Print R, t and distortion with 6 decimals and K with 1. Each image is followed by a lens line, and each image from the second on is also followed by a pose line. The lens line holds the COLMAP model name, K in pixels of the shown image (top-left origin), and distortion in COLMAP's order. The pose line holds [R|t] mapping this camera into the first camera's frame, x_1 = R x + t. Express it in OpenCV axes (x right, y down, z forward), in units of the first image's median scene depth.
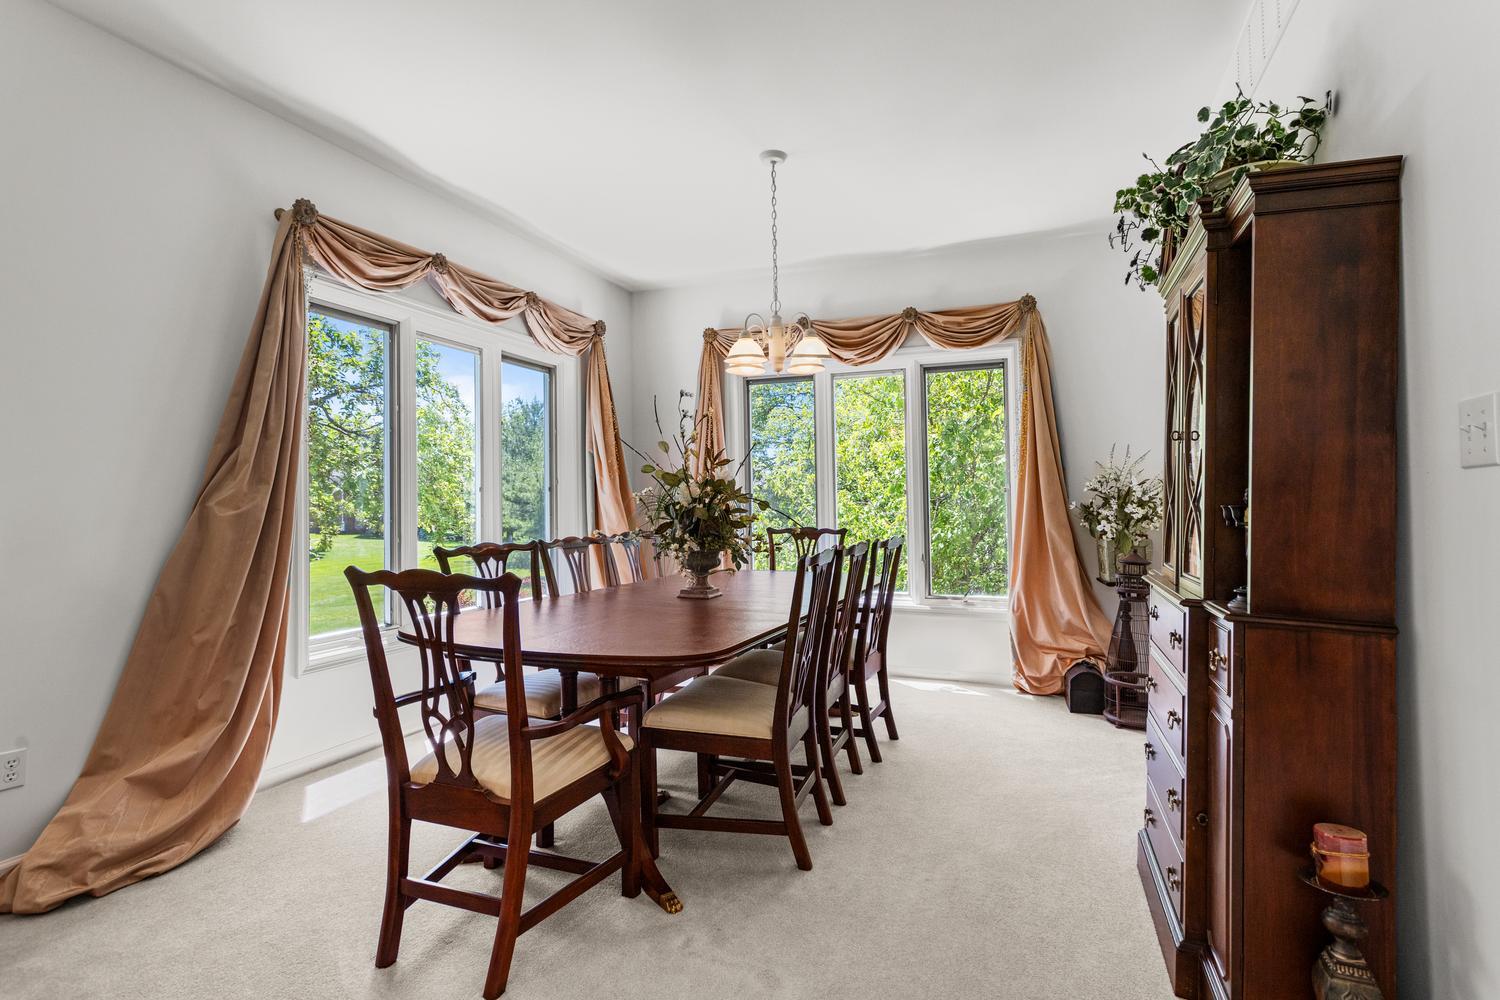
lens RADIAL K [[729.8, 0, 746.8], [0, 729.8, 518.2], [0, 0, 1]] dist [0.005498, 0.000422]
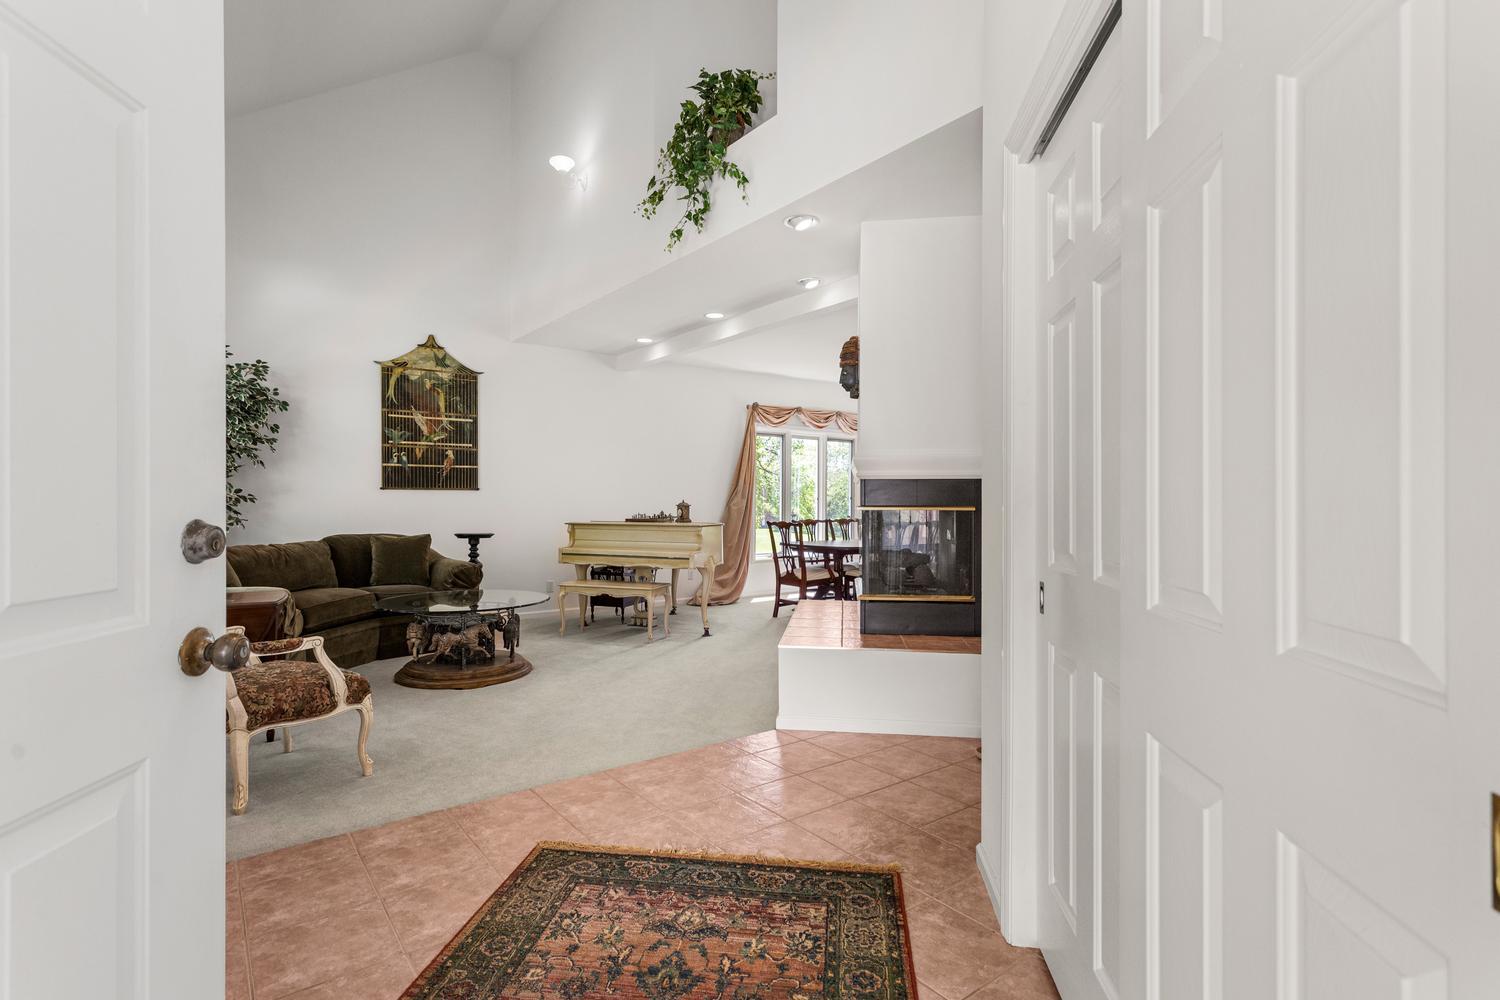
lens RADIAL K [[729.8, 0, 746.8], [0, 729.8, 518.2], [0, 0, 1]] dist [0.005498, 0.000422]
pose [[0.863965, 0.014438, -0.503346, 0.931354], [-0.007964, 0.999856, 0.015010, -0.011037], [0.503490, -0.008960, 0.863955, -1.708983]]
